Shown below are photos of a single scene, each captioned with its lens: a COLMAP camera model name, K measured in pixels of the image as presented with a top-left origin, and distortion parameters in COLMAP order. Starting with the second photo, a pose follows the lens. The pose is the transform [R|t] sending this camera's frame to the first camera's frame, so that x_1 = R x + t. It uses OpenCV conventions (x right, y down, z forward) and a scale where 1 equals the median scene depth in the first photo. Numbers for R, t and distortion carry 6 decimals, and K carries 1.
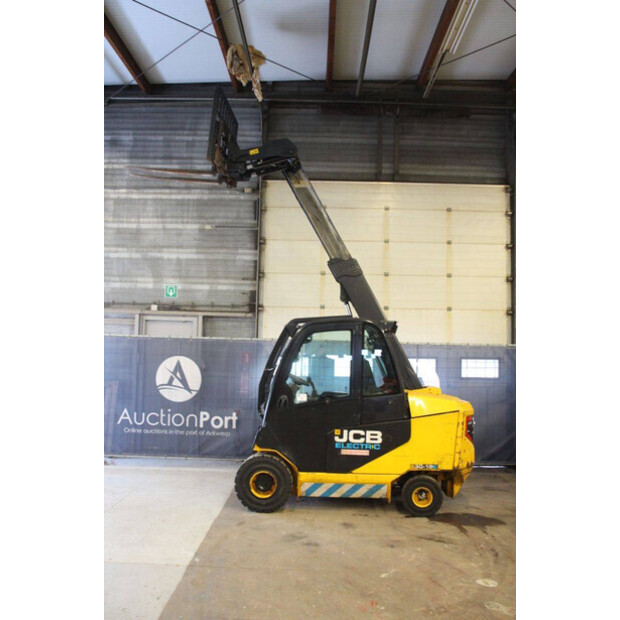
lens RADIAL K [[540.5, 0, 309.2], [0, 540.5, 314.0], [0, 0, 1]] dist [-0.123233, 0.082025]
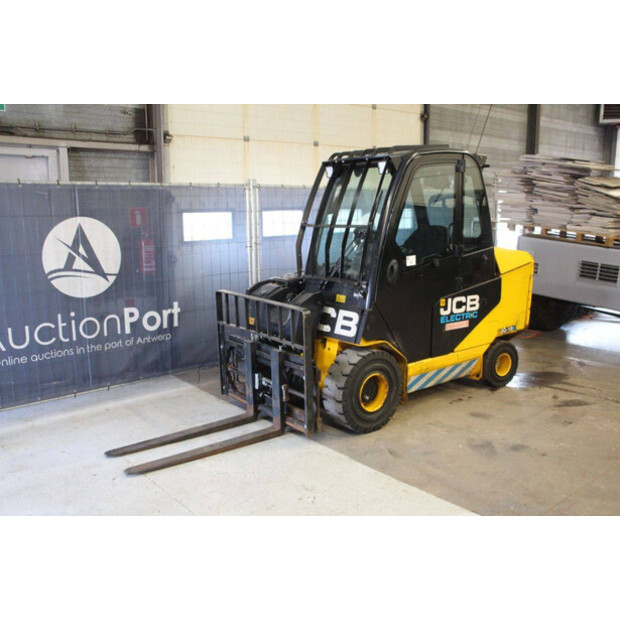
lens RADIAL K [[587.7, 0, 300.5], [0, 587.7, 308.6], [0, 0, 1]] dist [-0.069075, 0.000000]
pose [[0.768167, -0.136044, 0.625629, -0.612726], [-0.007938, 0.975066, 0.221775, 0.047574], [-0.640201, -0.175326, 0.747933, 0.511403]]
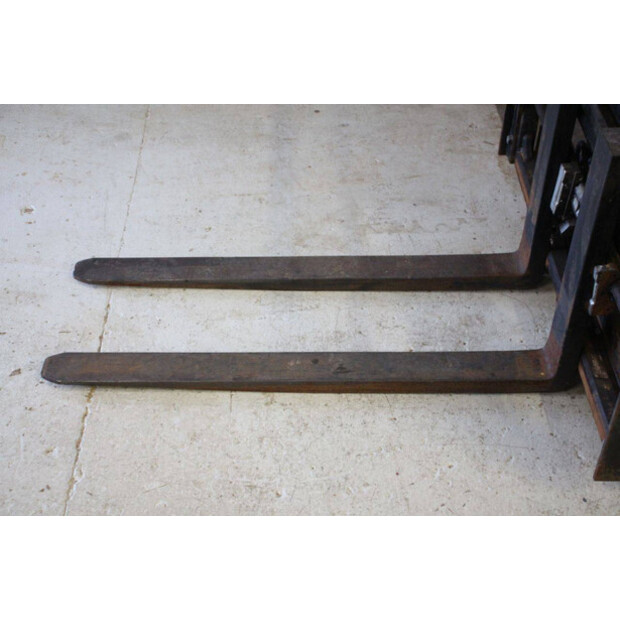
lens RADIAL K [[896.9, 0, 315.7], [0, 896.9, 310.4], [0, 0, 1]] dist [0.082077, 0.000000]
pose [[0.999205, -0.036327, 0.016419, -0.284773], [0.014130, 0.707854, 0.706217, 0.094270], [-0.037277, -0.705424, 0.707805, 0.831162]]
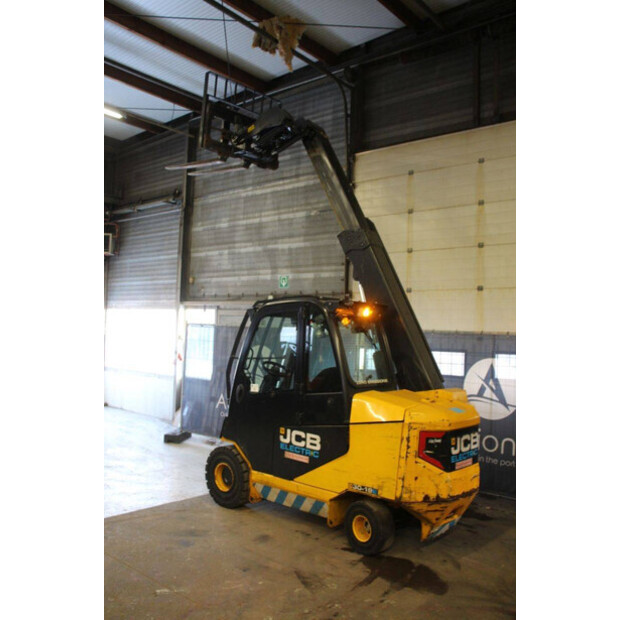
lens RADIAL K [[561.2, 0, 313.9], [0, 561.2, 305.2], [0, 0, 1]] dist [-0.088485, 0.000000]
pose [[0.778792, -0.027335, -0.626686, 0.660560], [0.018316, 0.999615, -0.020841, 0.037154], [0.627014, 0.004752, 0.778993, 0.328170]]
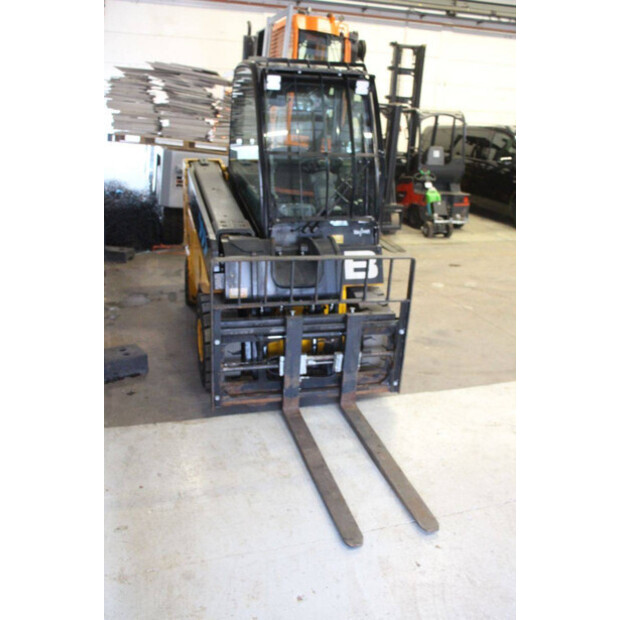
lens RADIAL K [[561.2, 0, 310.2], [0, 561.2, 308.3], [0, 0, 1]] dist [-0.088485, 0.000000]
pose [[-0.301936, -0.341099, 0.890217, -0.674129], [-0.103840, 0.940010, 0.324958, 0.075063], [-0.947656, 0.005677, -0.319243, 1.293761]]
